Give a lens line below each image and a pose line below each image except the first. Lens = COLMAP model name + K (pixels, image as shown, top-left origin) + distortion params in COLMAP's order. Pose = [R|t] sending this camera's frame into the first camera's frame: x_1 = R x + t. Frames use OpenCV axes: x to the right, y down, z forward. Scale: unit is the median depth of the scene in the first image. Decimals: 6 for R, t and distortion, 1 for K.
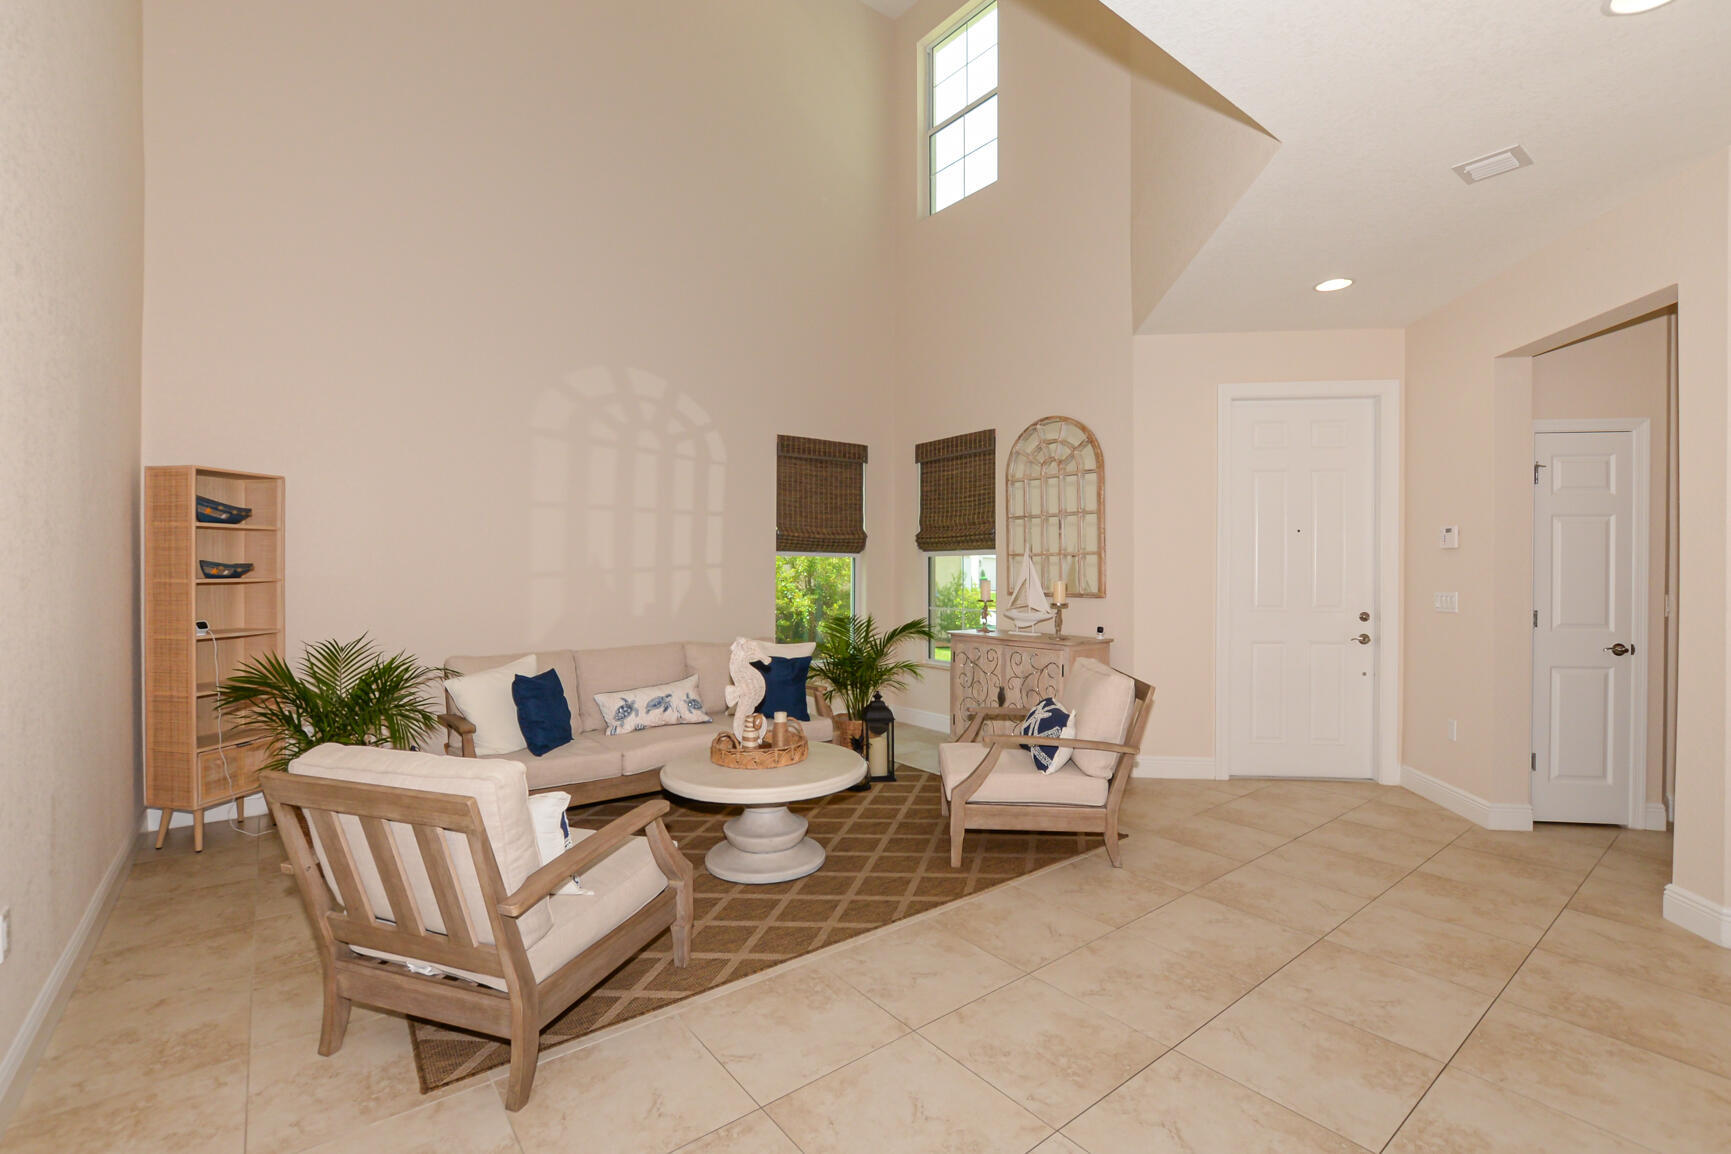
lens RADIAL K [[764.8, 0, 856.1], [0, 764.8, 571.9], [0, 0, 1]] dist [-0.026550, -0.000058]
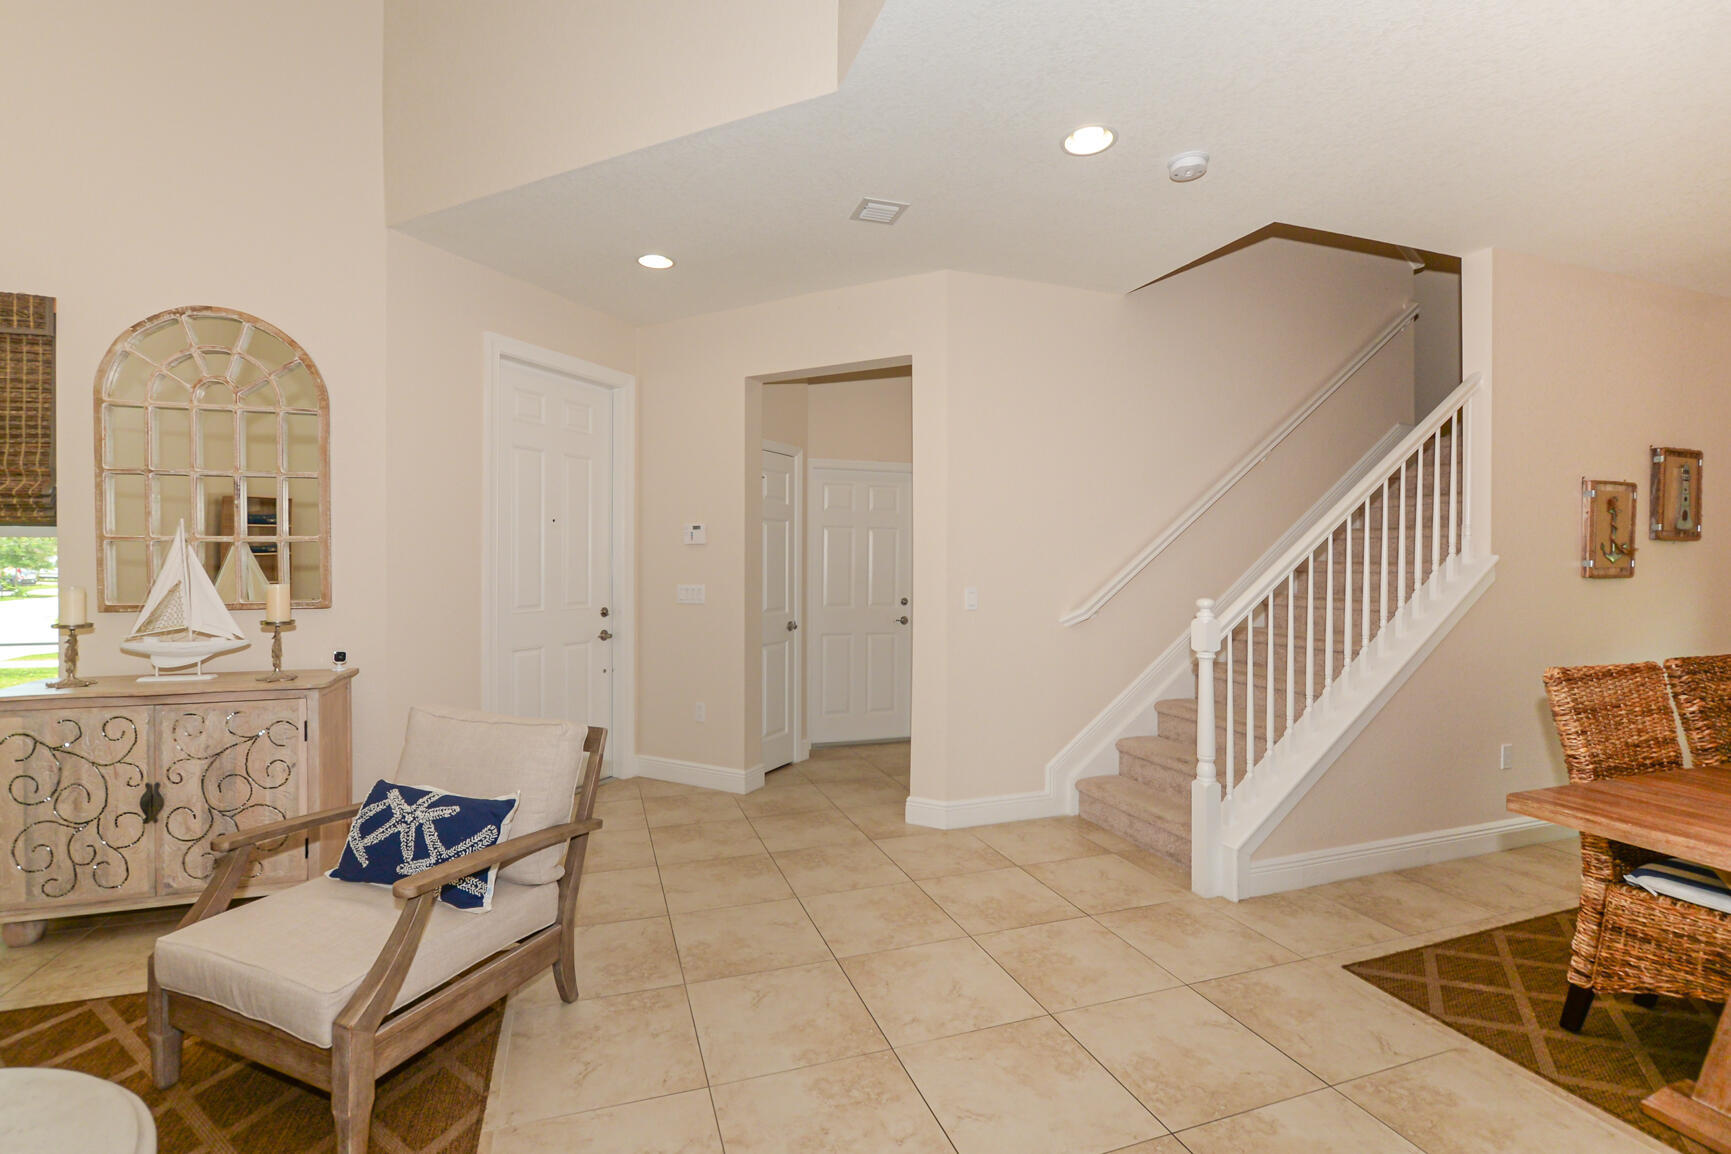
lens RADIAL K [[764.8, 0, 856.1], [0, 764.8, 571.9], [0, 0, 1]] dist [-0.026550, -0.000058]
pose [[0.328034, -0.011970, 0.944590, -0.165795], [0.001006, 0.999924, 0.012322, -0.005215], [-0.944665, -0.003092, 0.328021, 0.419574]]
